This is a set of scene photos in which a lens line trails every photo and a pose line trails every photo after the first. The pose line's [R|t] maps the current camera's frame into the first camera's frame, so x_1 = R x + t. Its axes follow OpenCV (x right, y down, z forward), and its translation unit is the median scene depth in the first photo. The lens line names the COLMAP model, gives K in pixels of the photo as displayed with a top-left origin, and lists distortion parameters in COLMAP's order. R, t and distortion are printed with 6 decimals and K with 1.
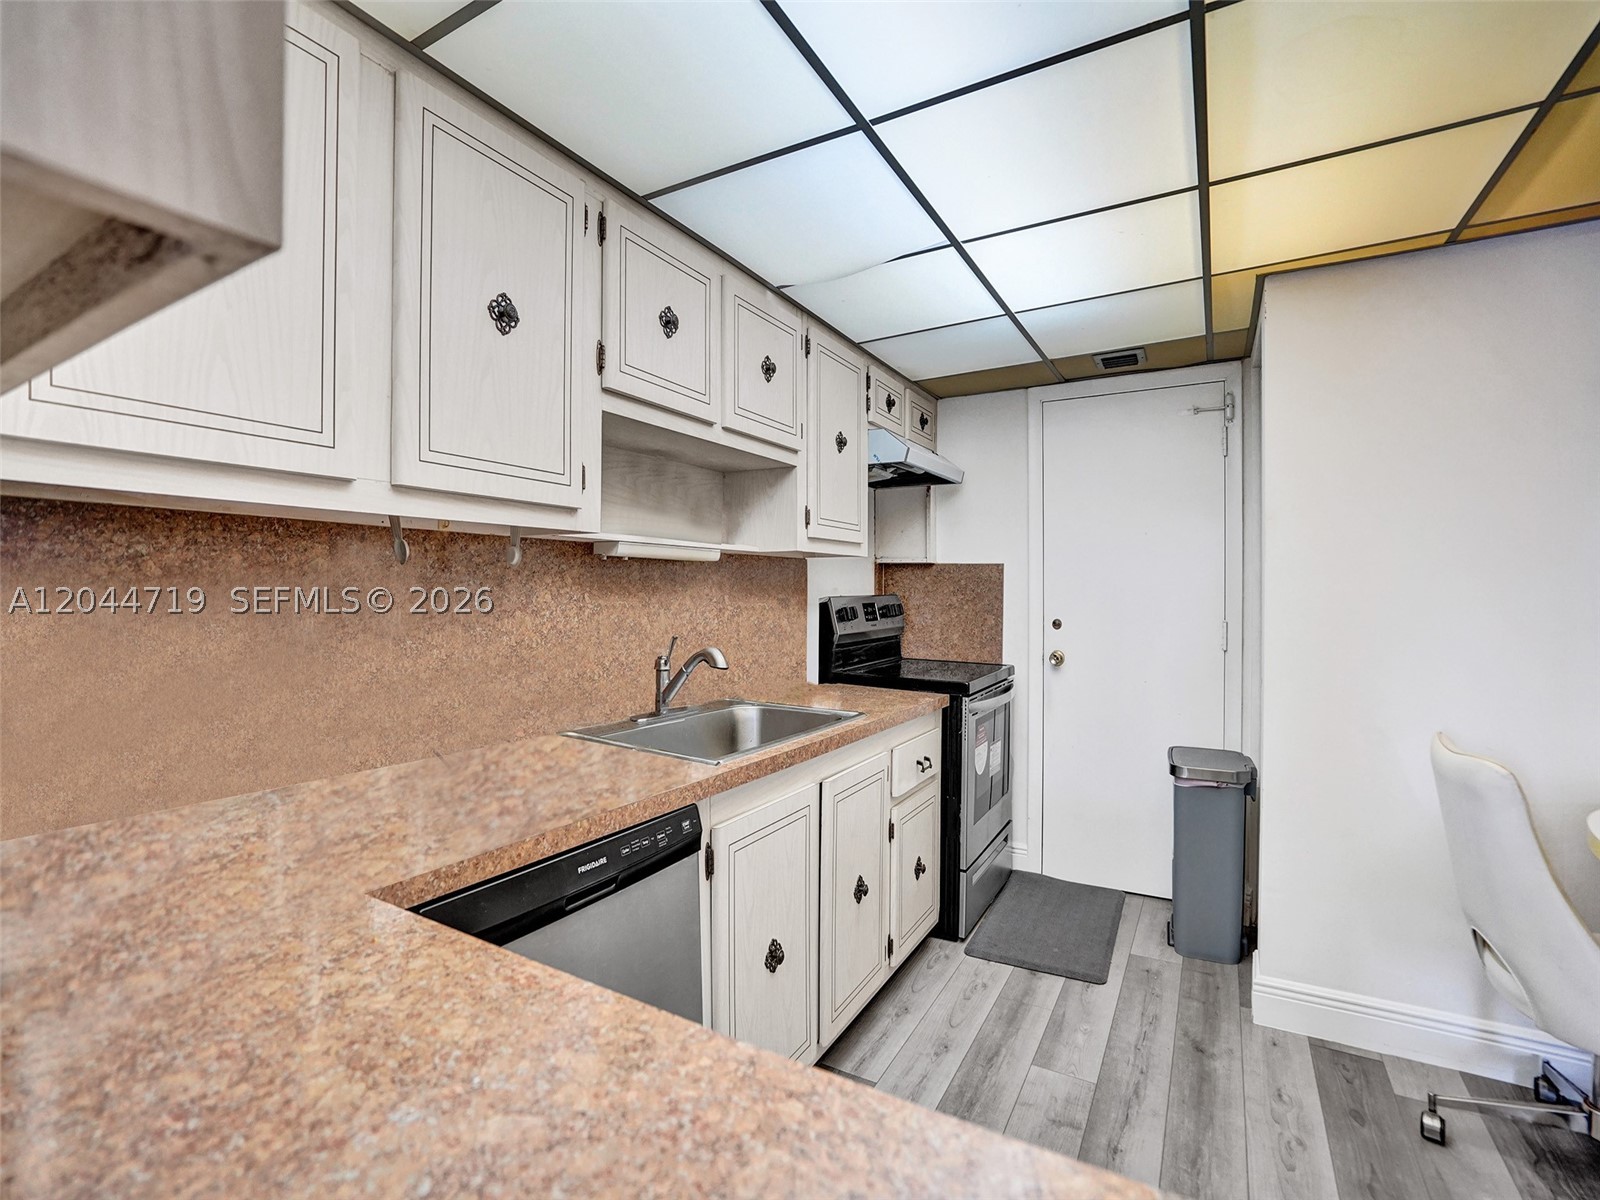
lens RADIAL K [[722.6, 0, 799.0], [0, 722.6, 605.4], [0, 0, 1]] dist [-0.055599, 0.019500]
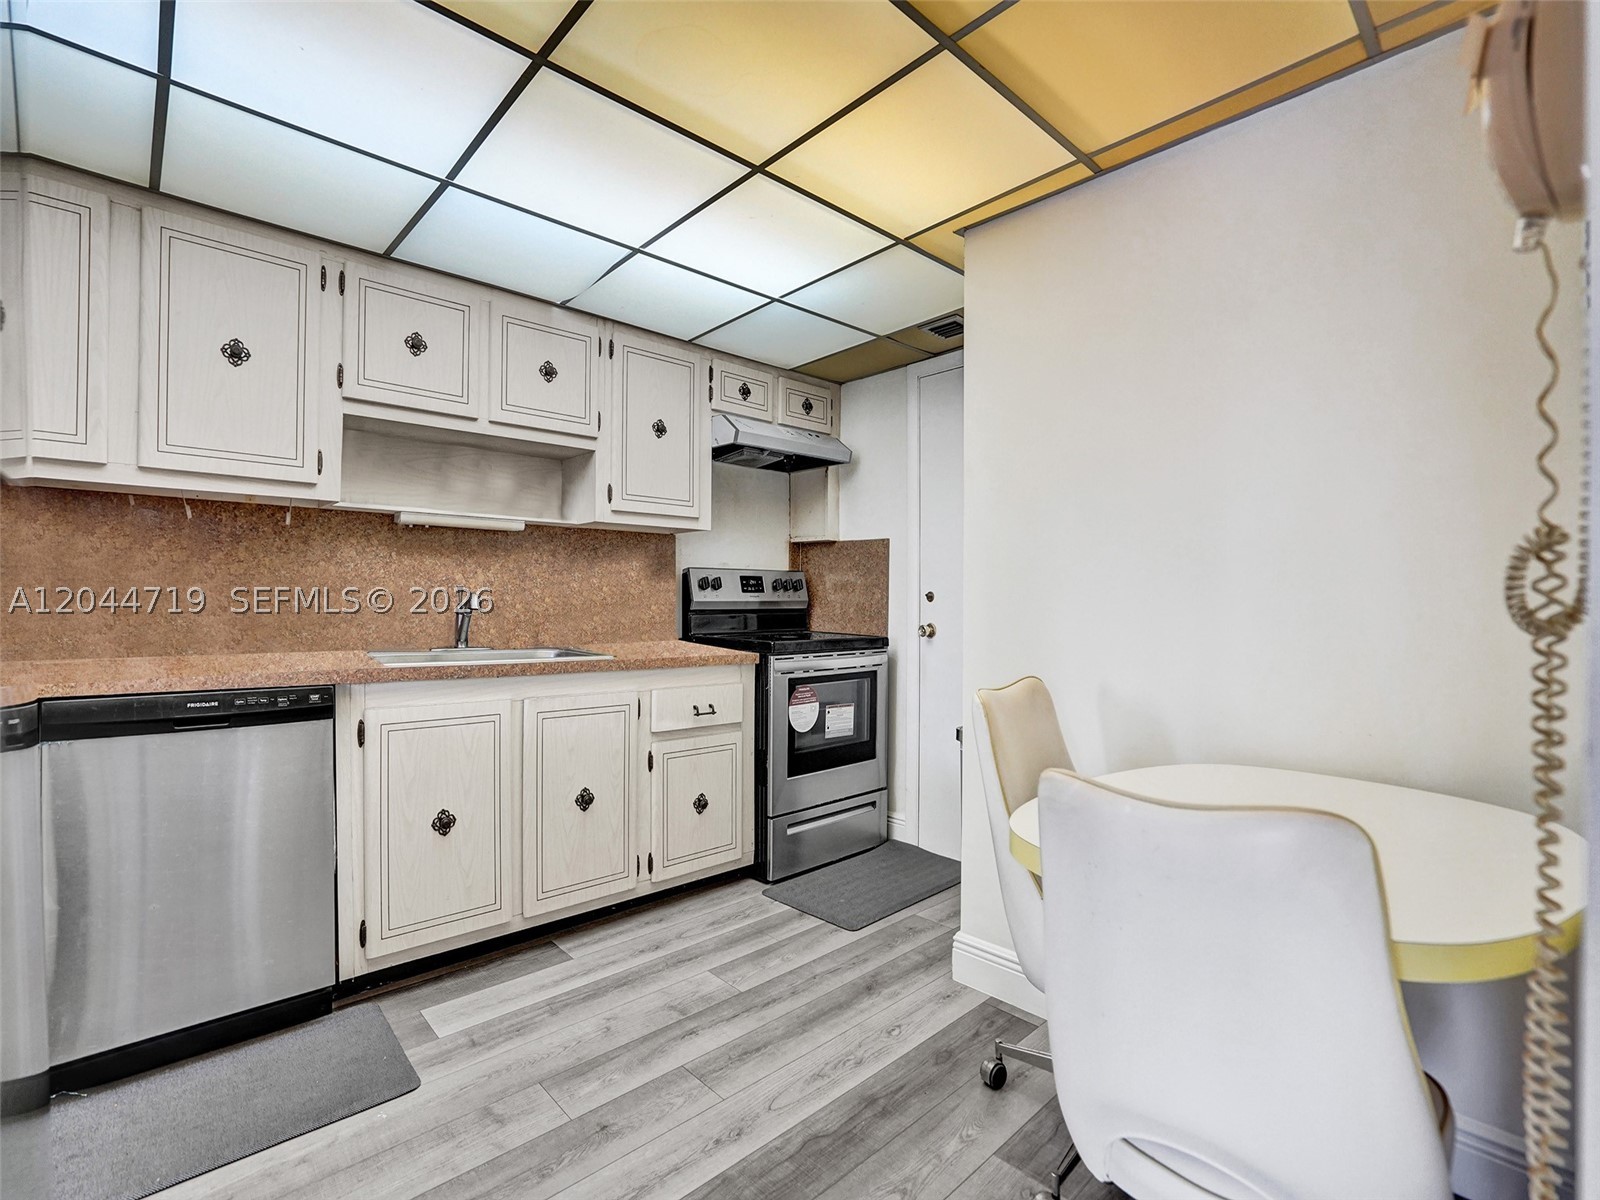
lens RADIAL K [[734.5, 0, 798.7], [0, 734.5, 605.9], [0, 0, 1]] dist [-0.043518, 0.015568]
pose [[0.955342, 0.007202, -0.295414, 0.723259], [-0.011281, 0.999863, -0.012105, 0.079862], [0.295287, 0.014897, 0.955293, -0.053620]]
